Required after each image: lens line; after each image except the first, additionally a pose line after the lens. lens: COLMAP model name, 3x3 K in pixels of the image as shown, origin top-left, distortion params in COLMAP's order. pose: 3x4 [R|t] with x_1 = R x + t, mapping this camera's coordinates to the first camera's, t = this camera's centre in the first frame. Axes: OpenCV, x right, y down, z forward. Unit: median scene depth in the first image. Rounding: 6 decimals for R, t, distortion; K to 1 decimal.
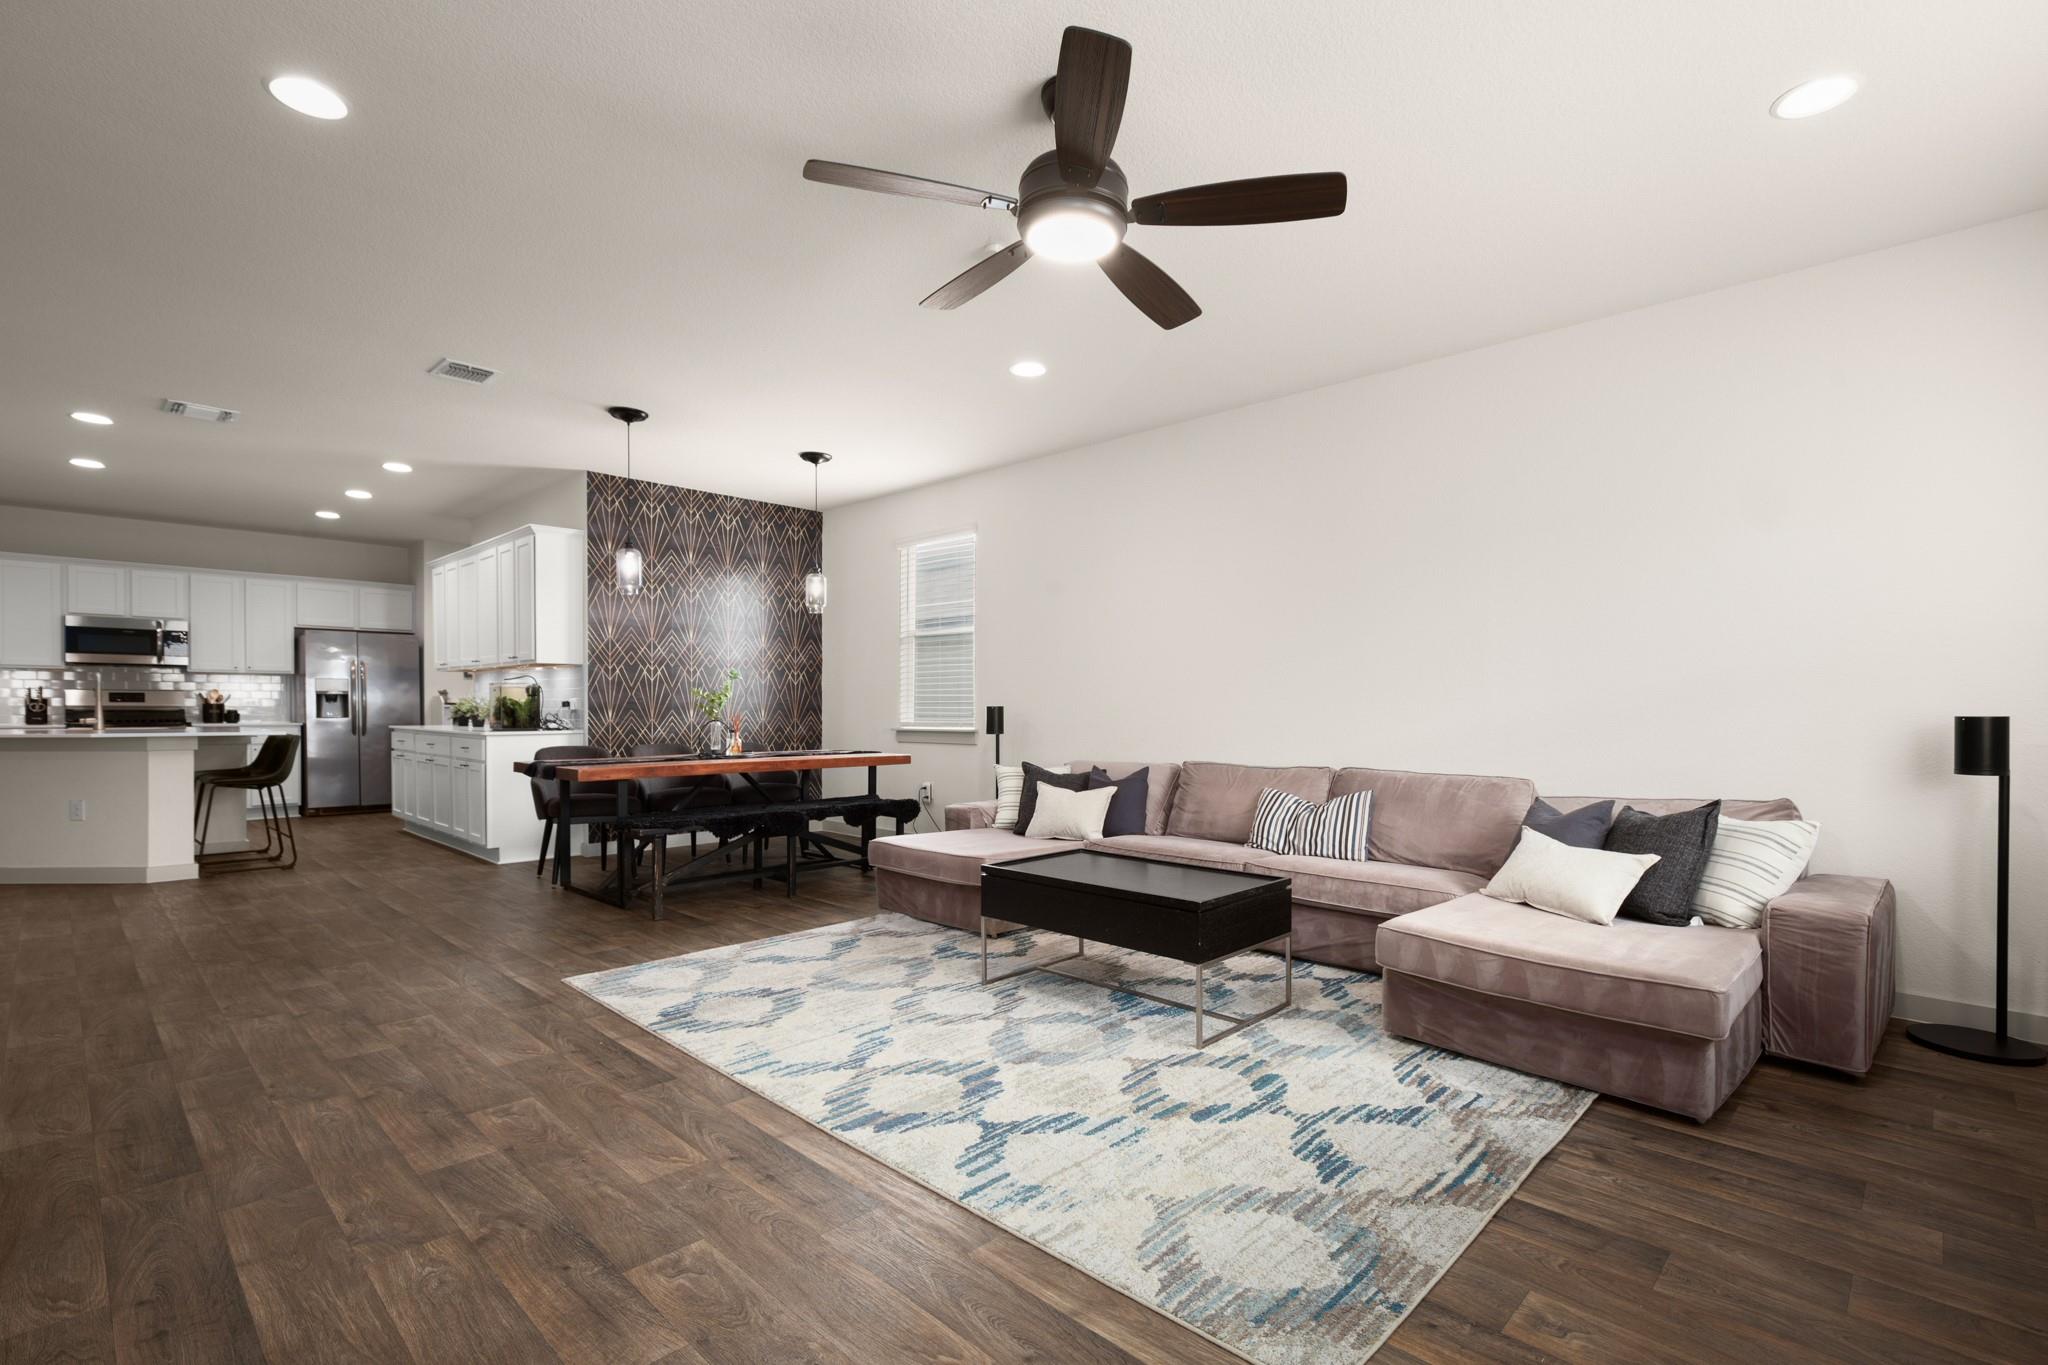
lens RADIAL K [[941.4, 0, 1045.8], [0, 941.4, 707.7], [0, 0, 1]] dist [0.009973, -0.000422]
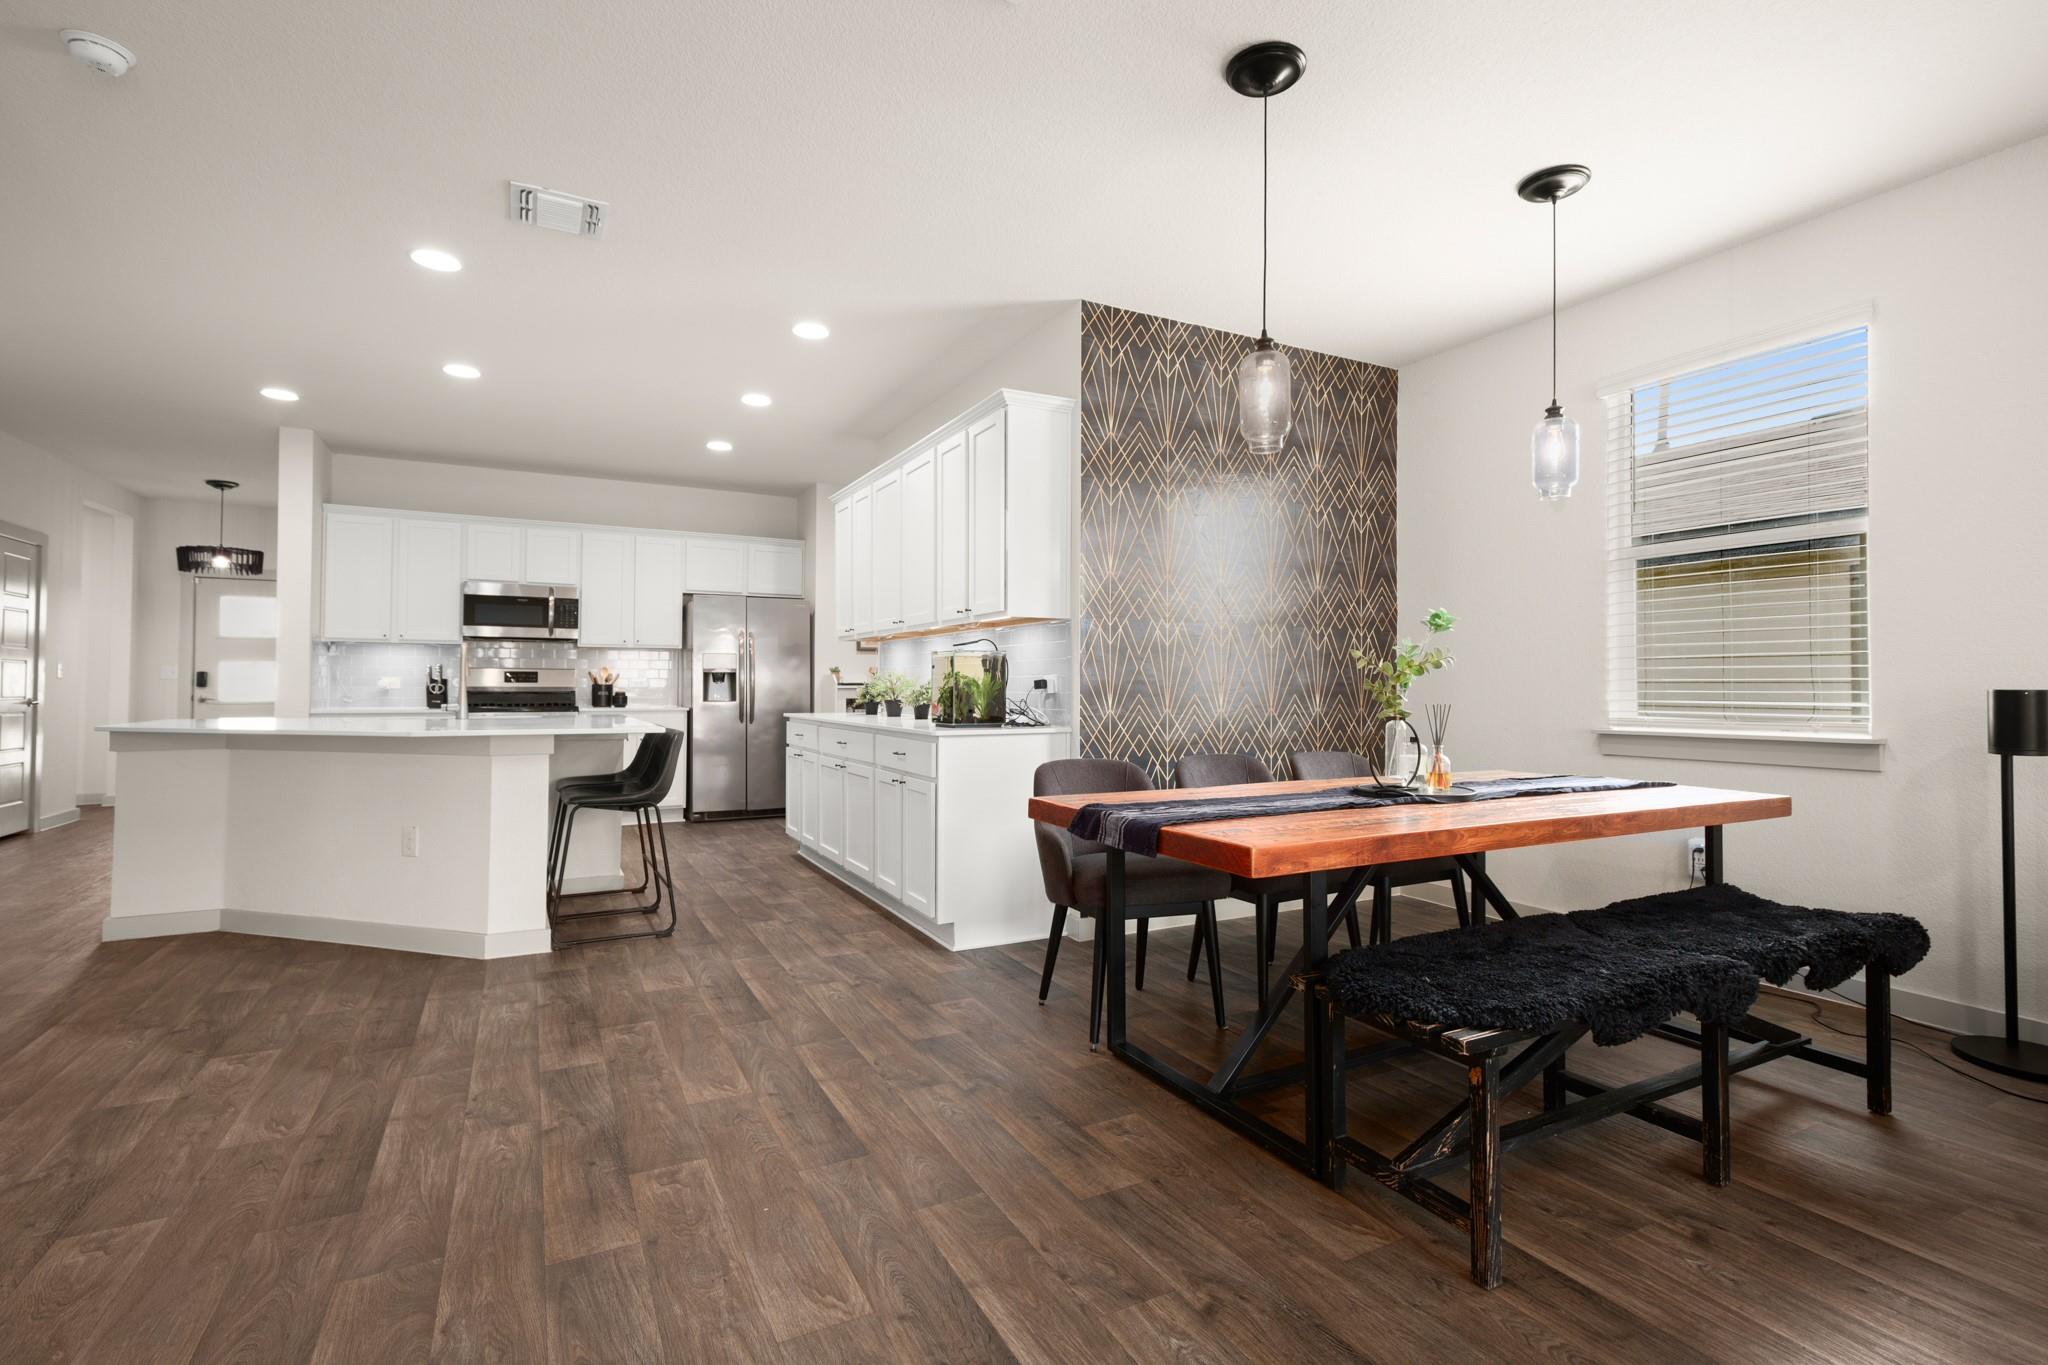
lens RADIAL K [[945.3, 0, 1019.8], [0, 945.3, 652.1], [0, 0, 1]] dist [0.029485, -0.000152]
pose [[0.945628, -0.011025, -0.325062, -0.332065], [-0.001525, 0.999264, -0.038330, -0.001218], [0.325246, 0.036741, 0.944915, 0.424461]]
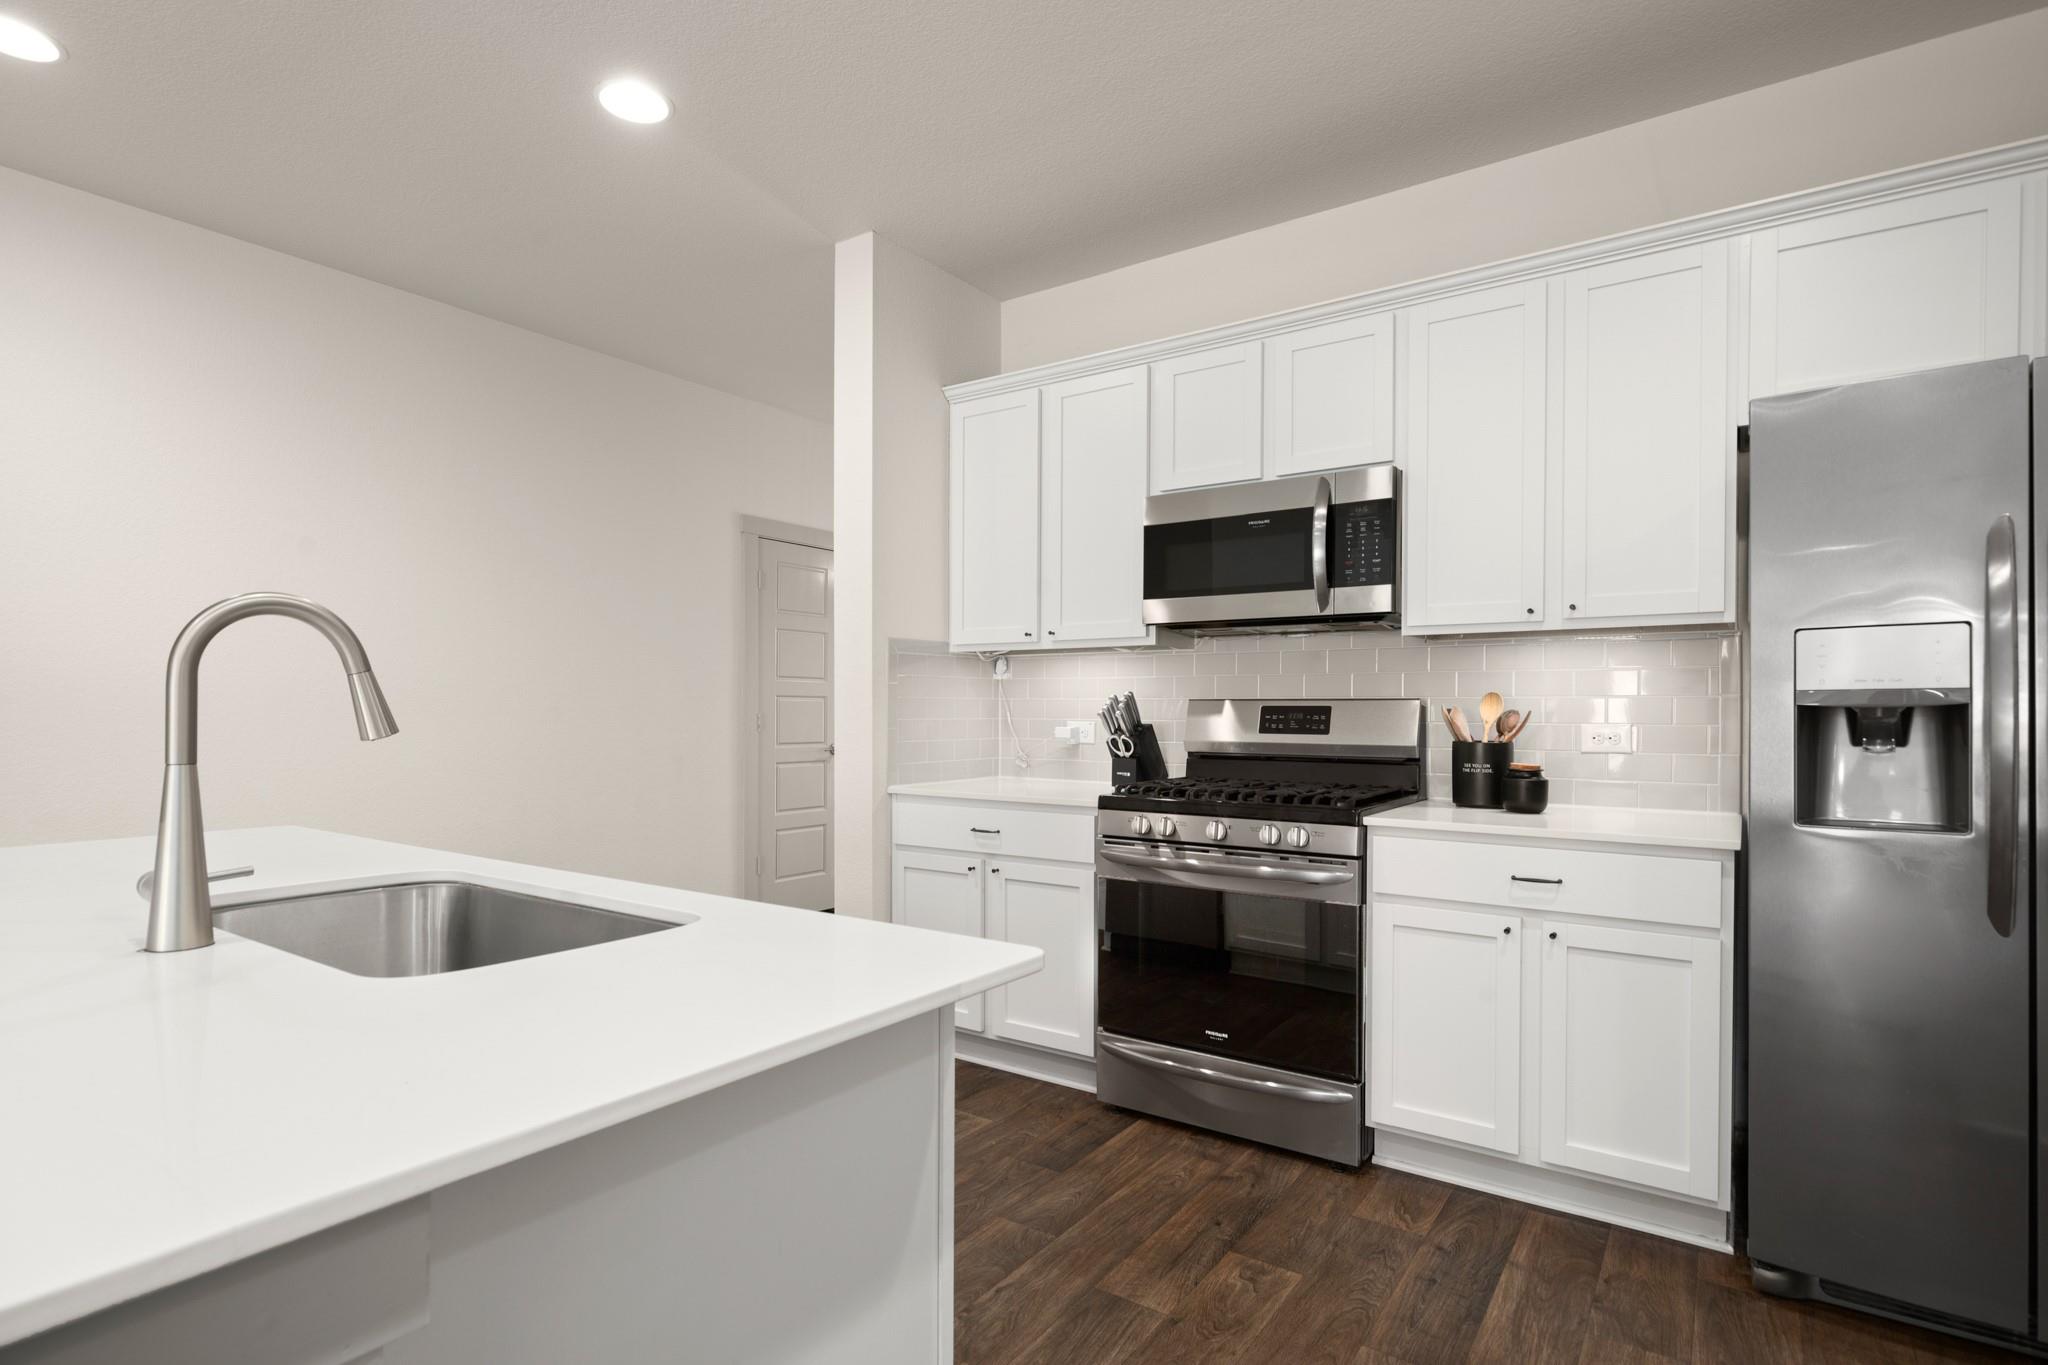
lens RADIAL K [[1041.7, 0, 1049.9], [0, 1041.7, 706.4], [0, 0, 1]] dist [0.037270, -0.000044]
pose [[0.166968, -0.009982, -0.985912, -0.778565], [-0.009631, 0.999885, -0.011754, -0.013440], [0.985915, 0.011458, 0.166853, 1.093308]]
